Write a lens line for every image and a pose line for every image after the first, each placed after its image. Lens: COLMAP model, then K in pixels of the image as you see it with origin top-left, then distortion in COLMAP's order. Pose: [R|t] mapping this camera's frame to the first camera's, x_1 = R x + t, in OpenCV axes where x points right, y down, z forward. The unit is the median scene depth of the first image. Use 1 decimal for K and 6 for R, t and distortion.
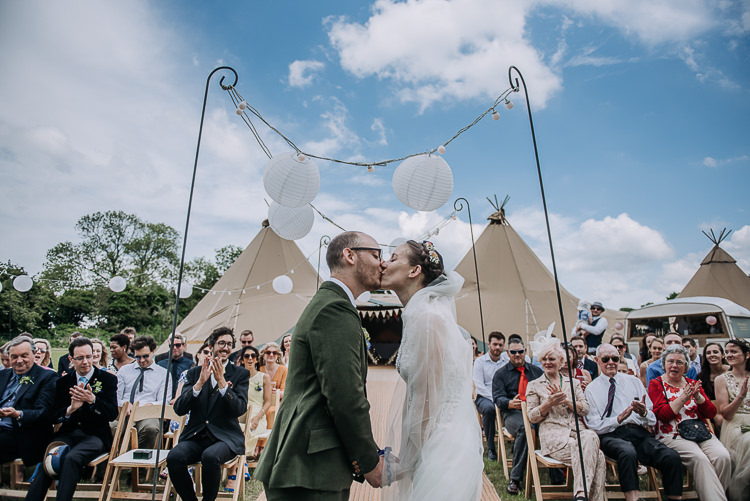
lens RADIAL K [[500.3, 0, 382.4], [0, 500.3, 251.9], [0, 0, 1]] dist [-0.051969, 0.000575]
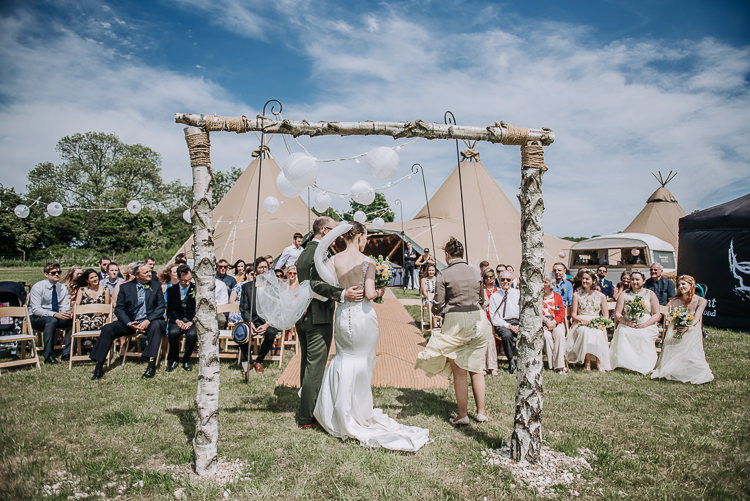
lens RADIAL K [[530.5, 0, 375.0], [0, 530.5, 250.5], [0, 0, 1]] dist [-0.060238, -0.000559]
pose [[0.999405, 0.016996, 0.030019, -0.004952], [-0.021342, 0.988310, 0.150957, -0.024547], [-0.027102, -0.151508, 0.988084, -0.133568]]
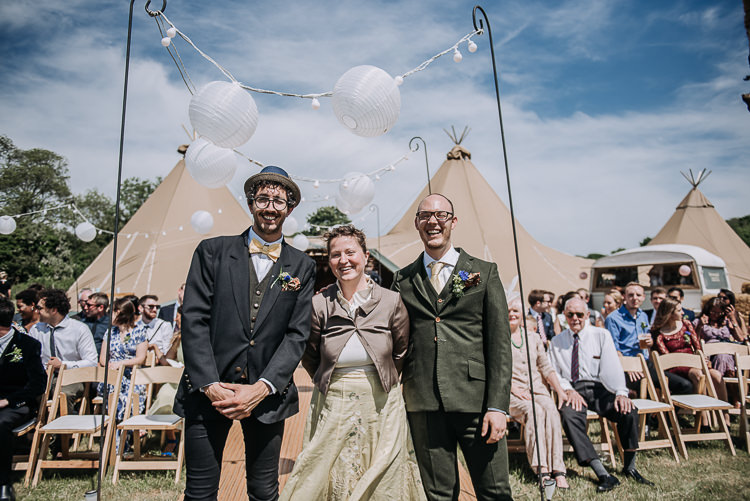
lens RADIAL K [[591.0, 0, 375.0], [0, 591.0, 250.5], [0, 0, 1]] dist [-0.003466, -0.061086]
pose [[0.995412, 0.001709, 0.095671, -0.005910], [-0.011973, 0.994207, 0.106811, -0.004785], [-0.094934, -0.107466, 0.989666, -0.022787]]
